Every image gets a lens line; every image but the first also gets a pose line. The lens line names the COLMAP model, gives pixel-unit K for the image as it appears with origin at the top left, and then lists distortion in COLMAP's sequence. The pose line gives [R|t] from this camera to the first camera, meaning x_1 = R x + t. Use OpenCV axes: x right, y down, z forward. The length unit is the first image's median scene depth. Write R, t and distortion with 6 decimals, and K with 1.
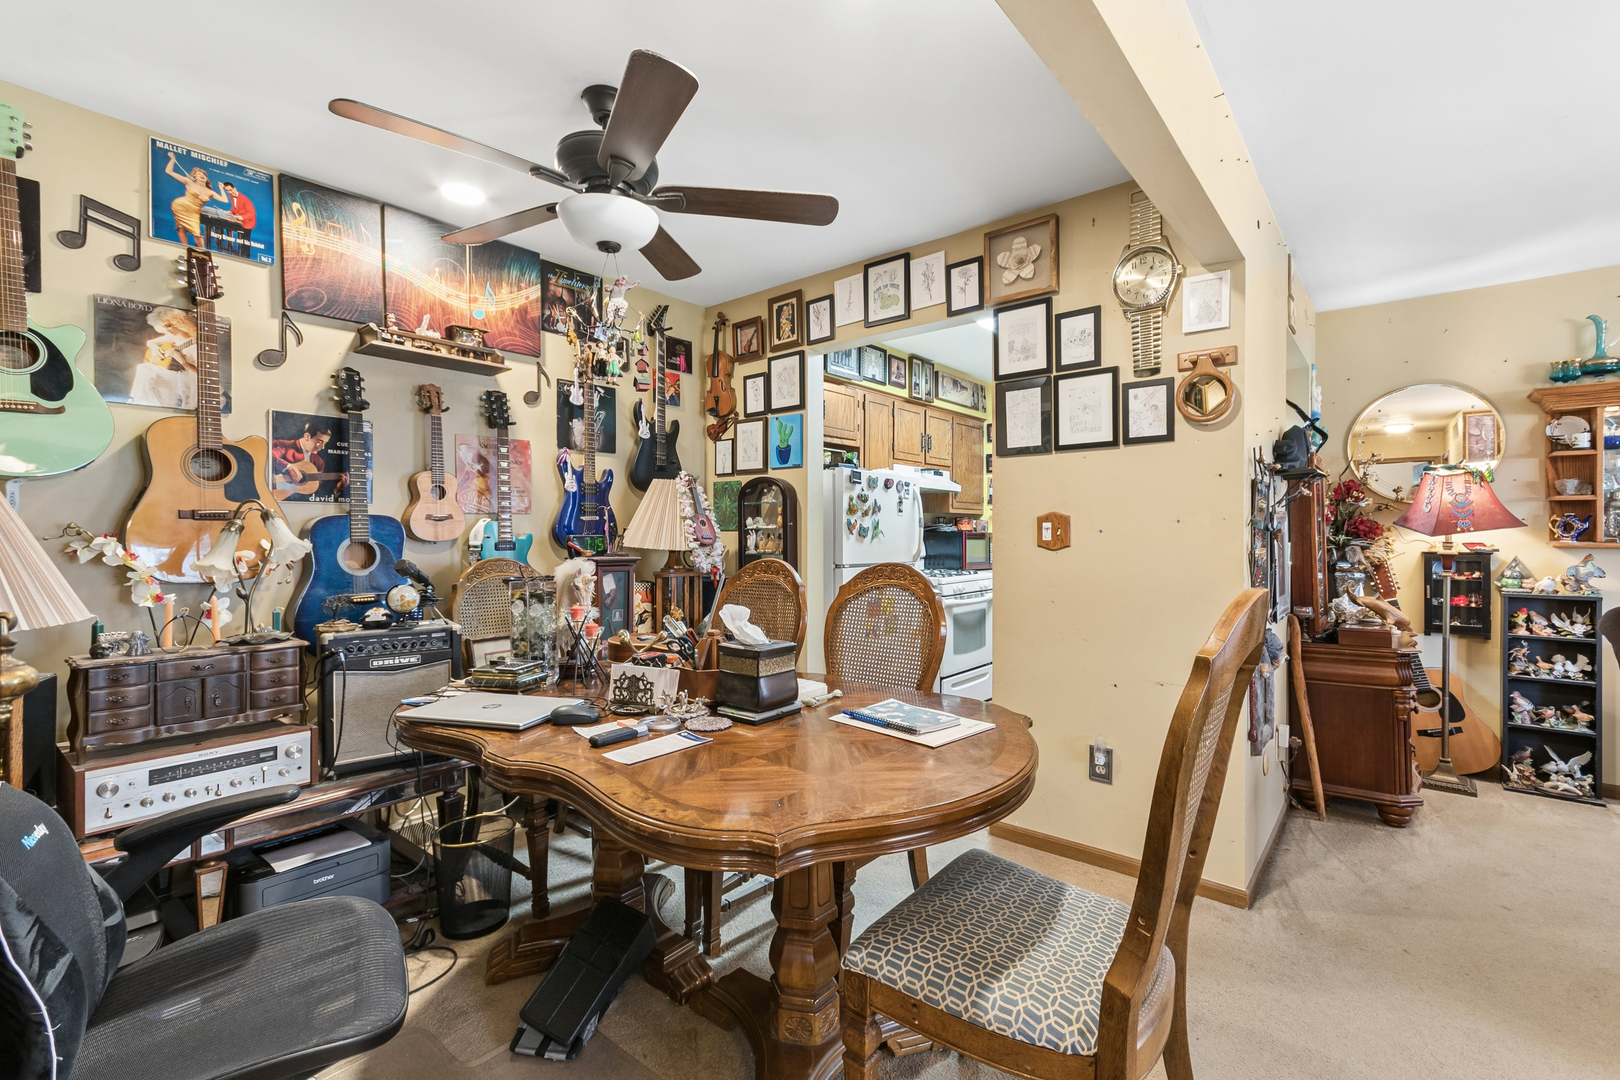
lens RADIAL K [[709.6, 0, 808.4], [0, 709.6, 532.4], [0, 0, 1]] dist [0.003517, -0.000129]
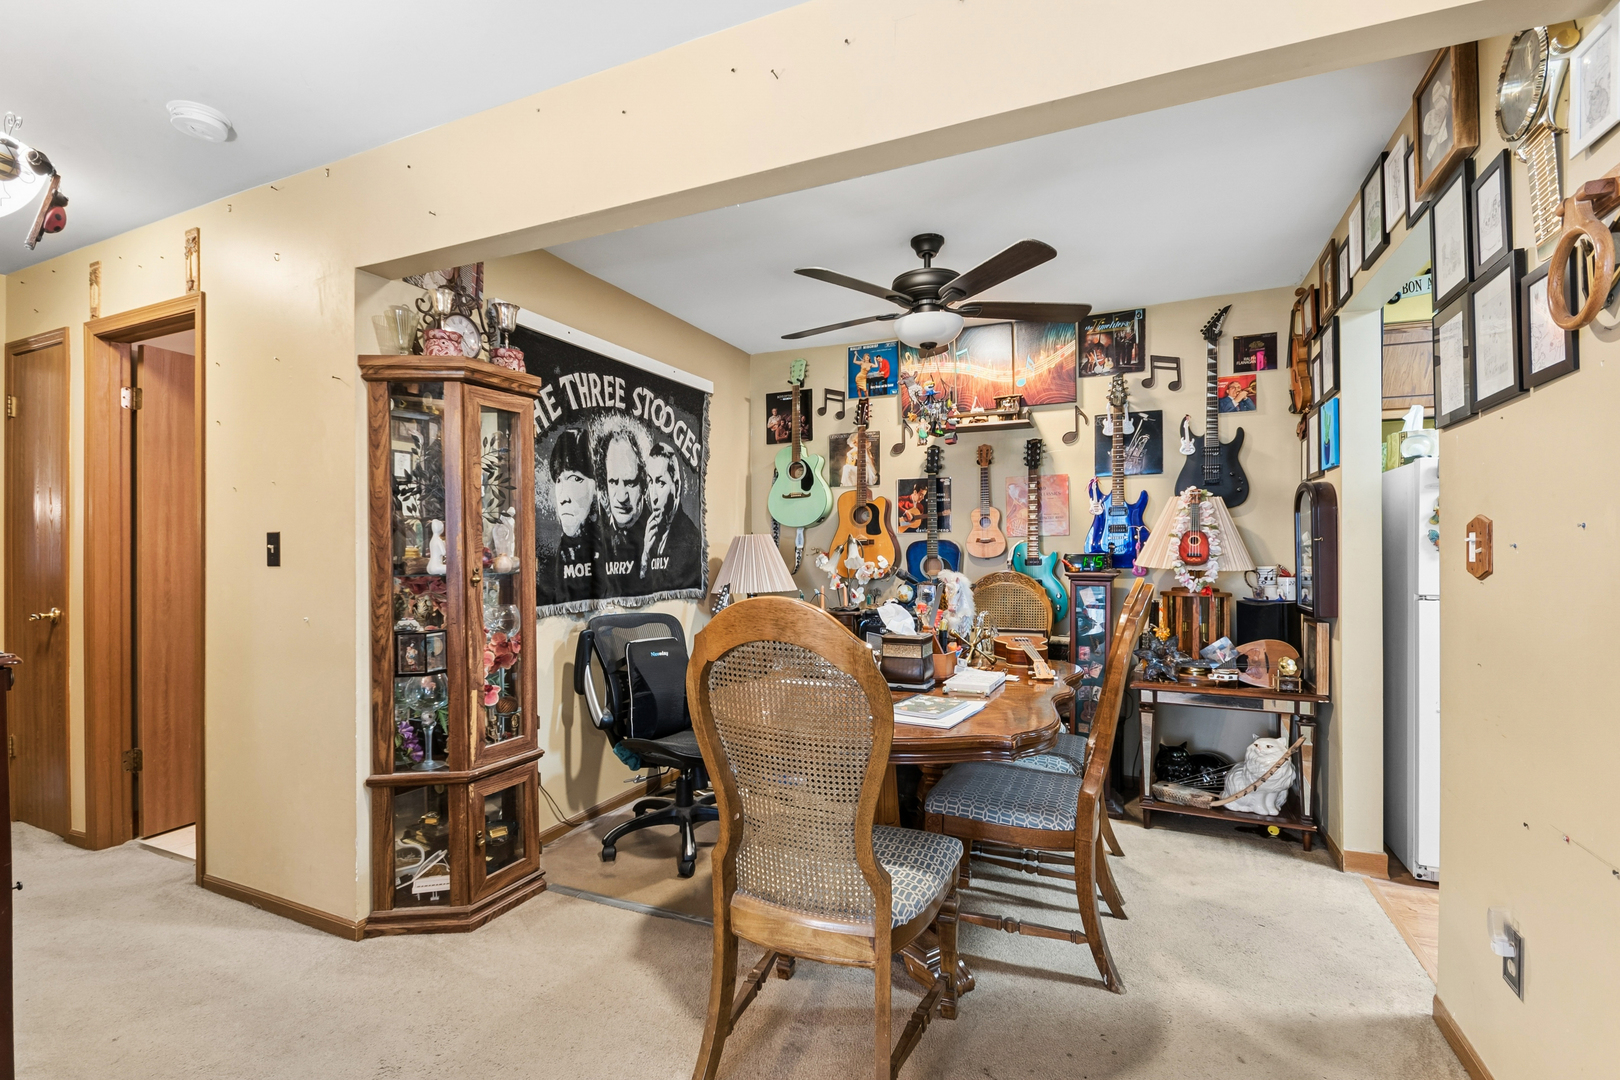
lens RADIAL K [[732.0, 0, 808.9], [0, 732.0, 552.5], [0, 0, 1]] dist [0.000046, -0.000107]
pose [[0.274372, -0.000518, -0.961623, 0.644597], [0.002763, 0.999996, 0.000250, 0.001143], [0.961620, -0.002725, 0.274373, 0.236106]]
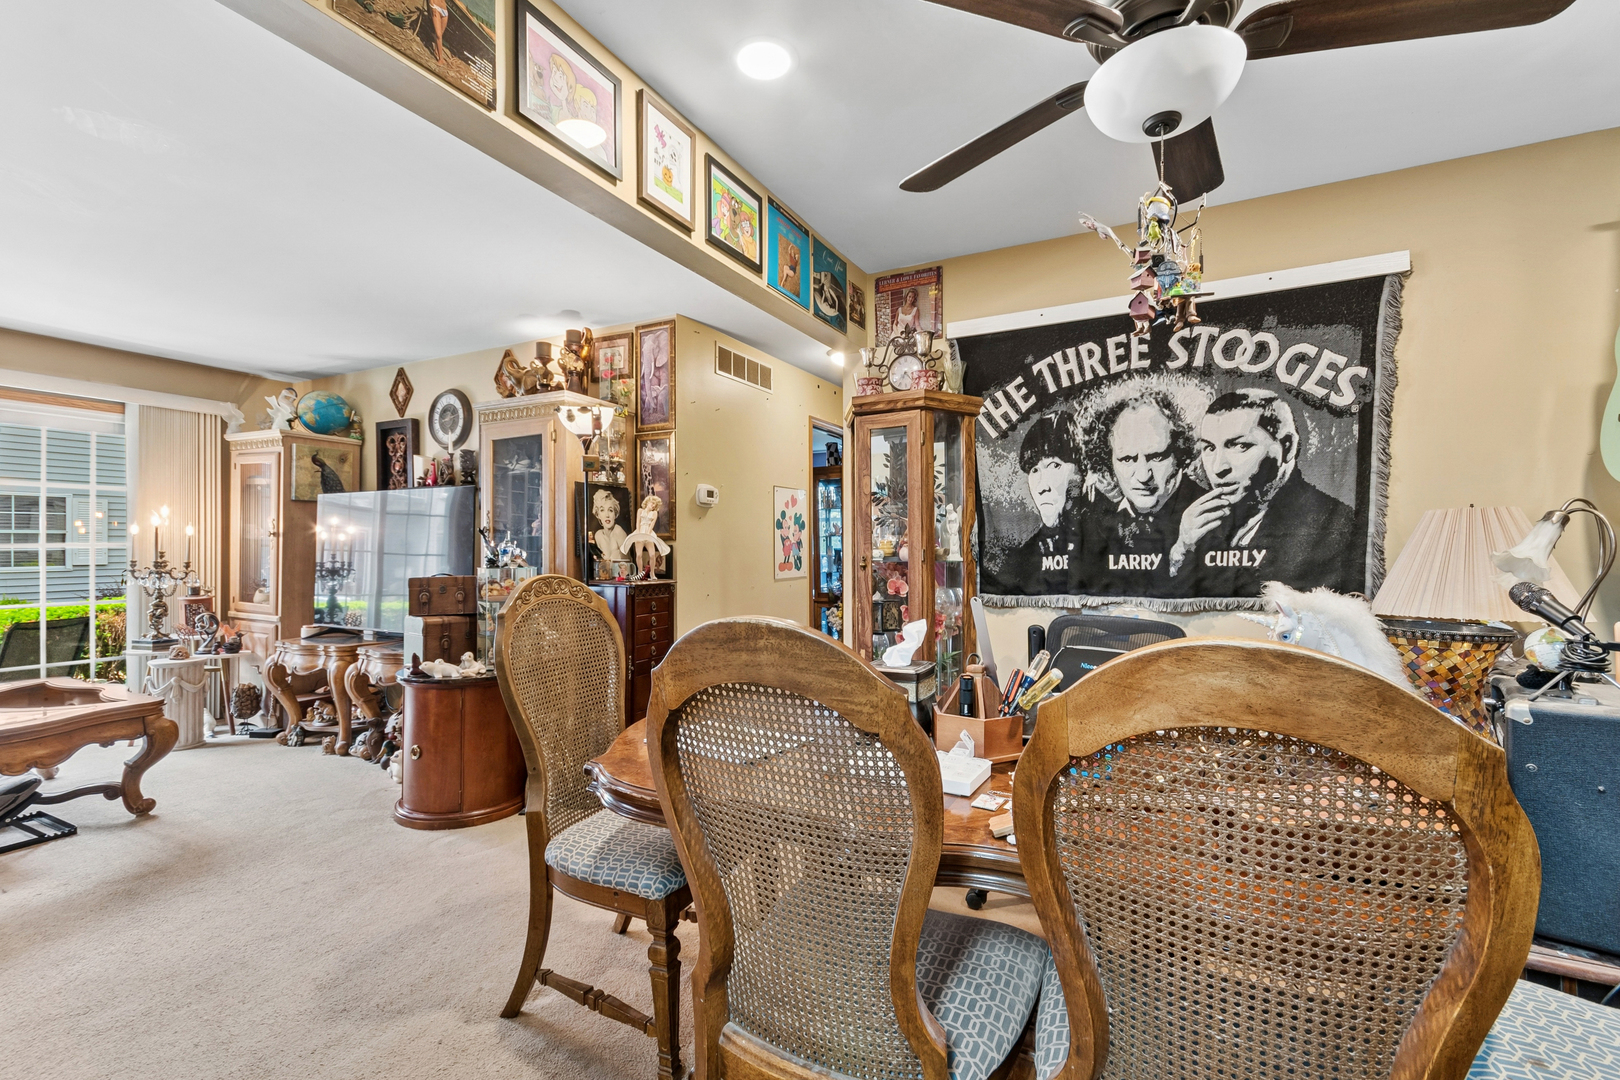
lens RADIAL K [[710.7, 0, 811.1], [0, 710.7, 552.0], [0, 0, 1]] dist [0.011492, -0.000467]
pose [[-0.974501, 0.005082, -0.224325, 0.129744], [0.003257, 0.999959, 0.008504, 0.002373], [0.224359, 0.007557, -0.974477, 0.998041]]
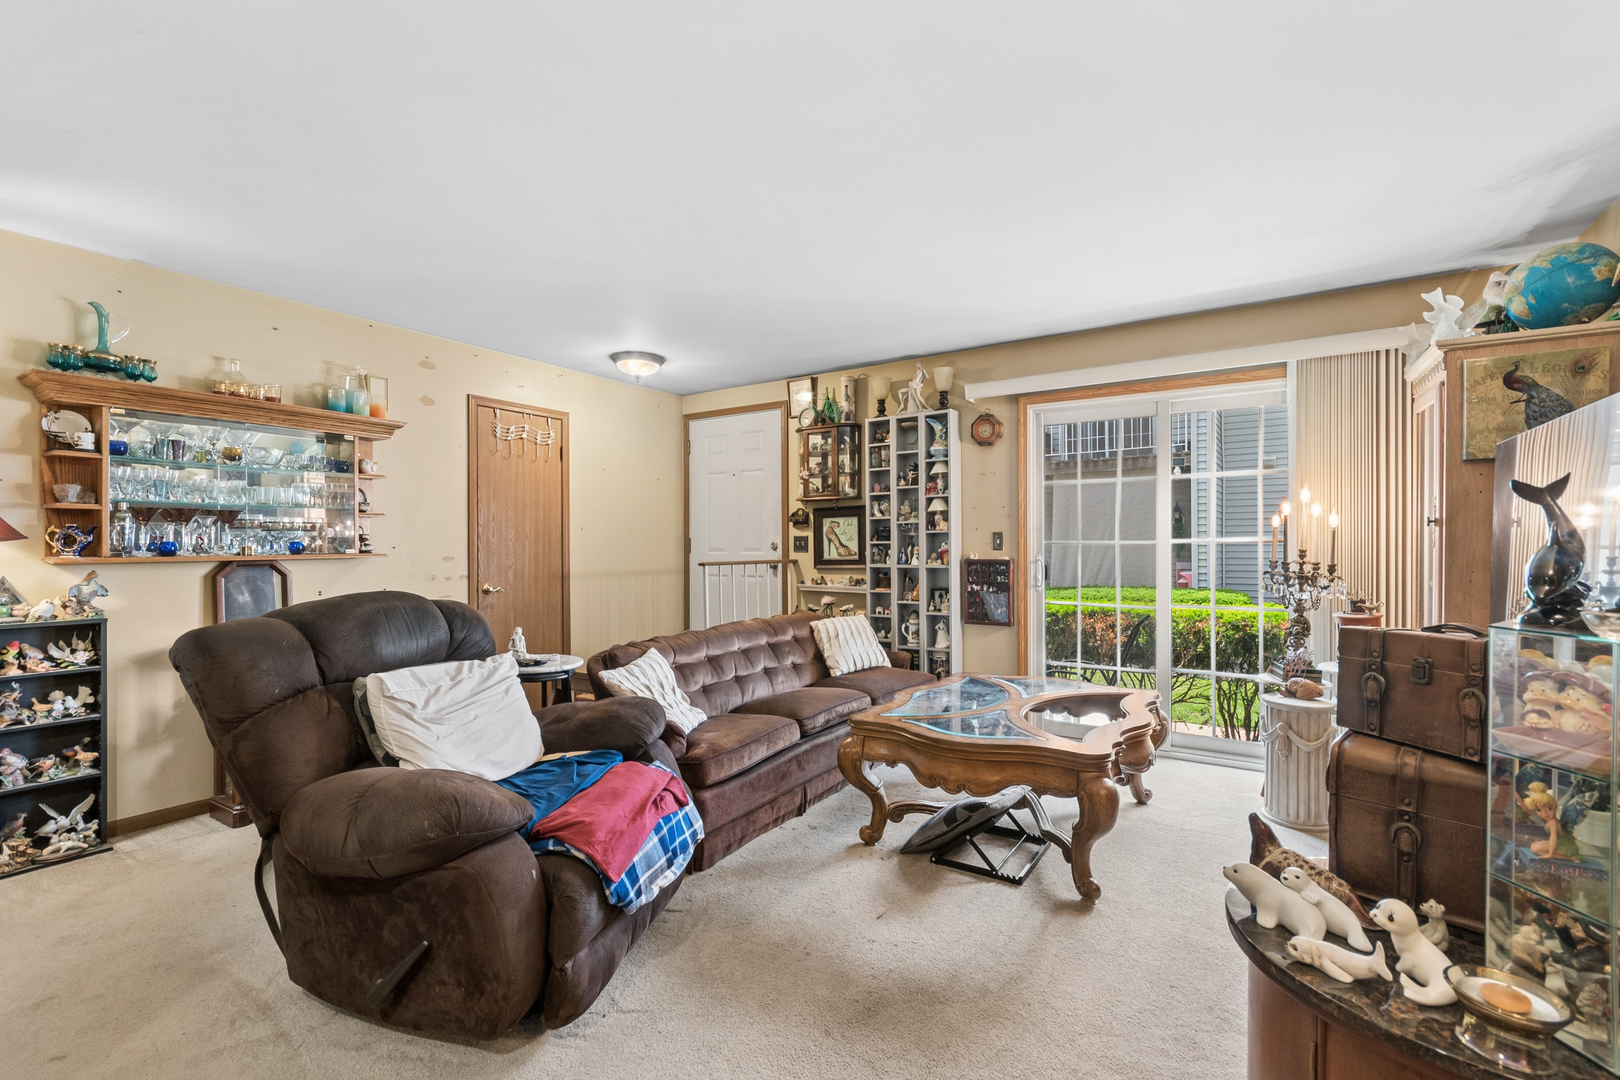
lens RADIAL K [[717.1, 0, 807.1], [0, 717.1, 543.9], [0, 0, 1]] dist [0.001825, 0.000165]
pose [[-0.120768, 0.000173, 0.992681, 0.102610], [0.002658, 0.999996, 0.000149, -0.000707], [-0.992677, 0.002656, -0.120768, 0.226019]]
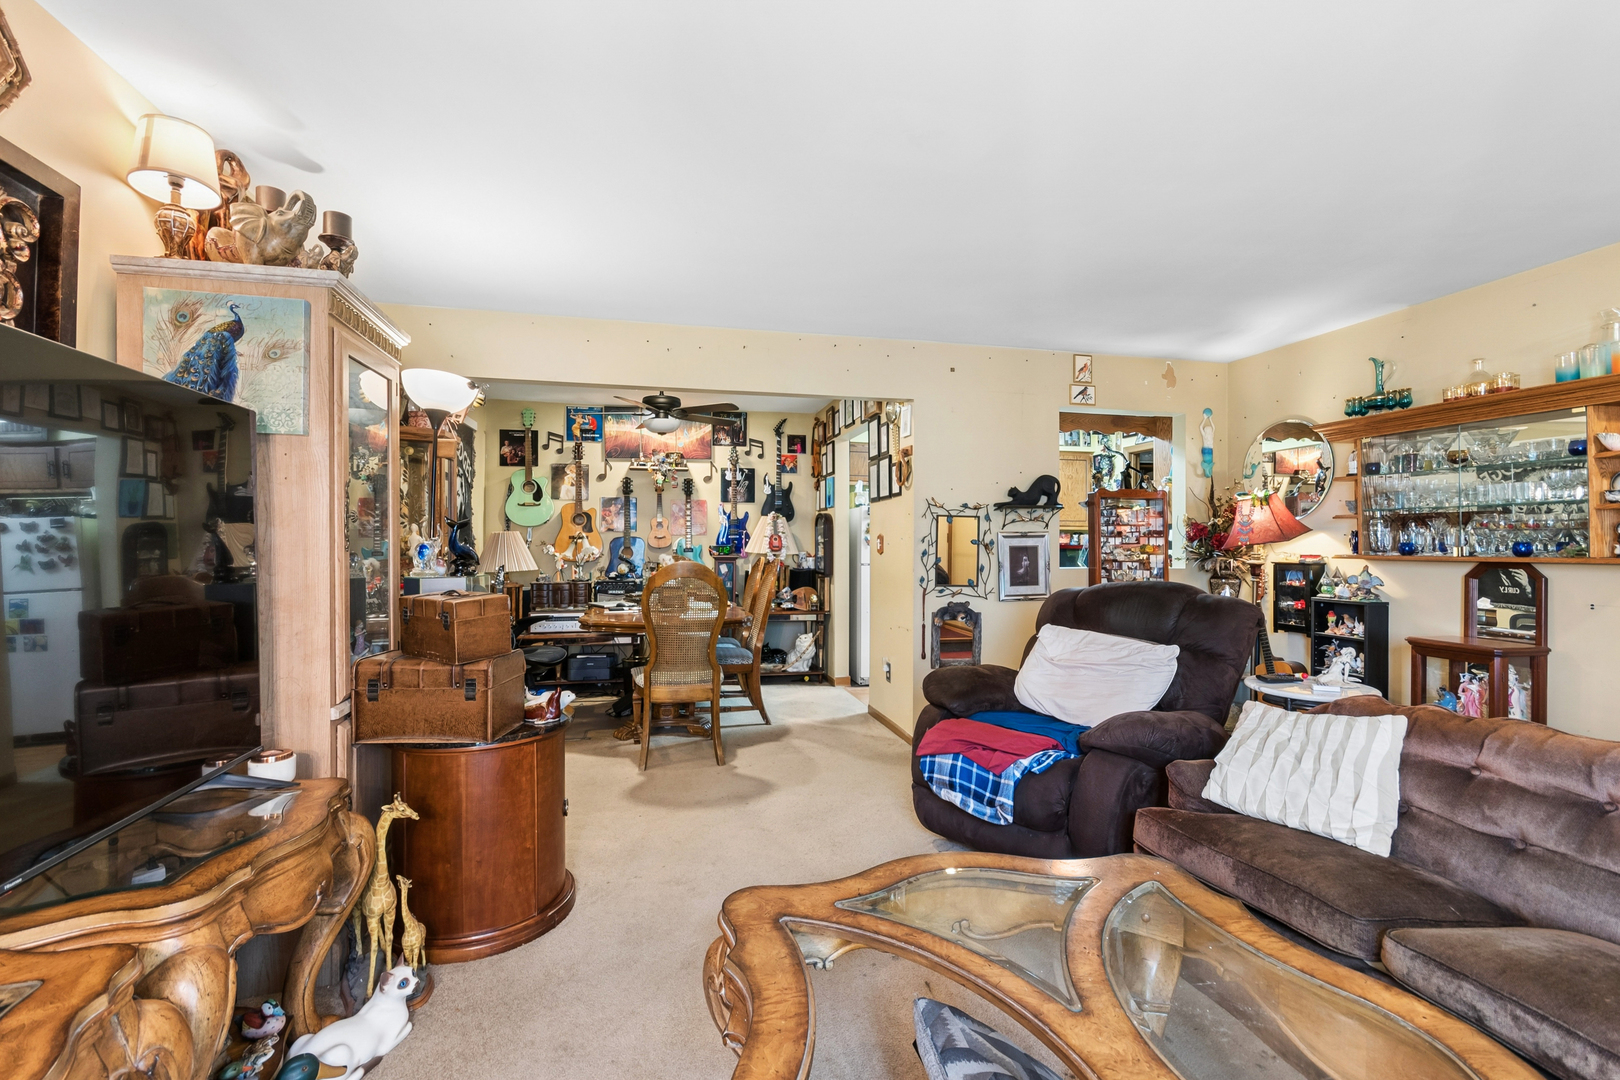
lens RADIAL K [[717.1, 0, 807.1], [0, 717.1, 543.9], [0, 0, 1]] dist [0.001825, 0.000165]
pose [[0.793961, 0.002785, -0.607963, 1.082235], [-0.002950, 0.999995, 0.000729, -0.002274], [0.607962, 0.001214, 0.793965, -0.474807]]
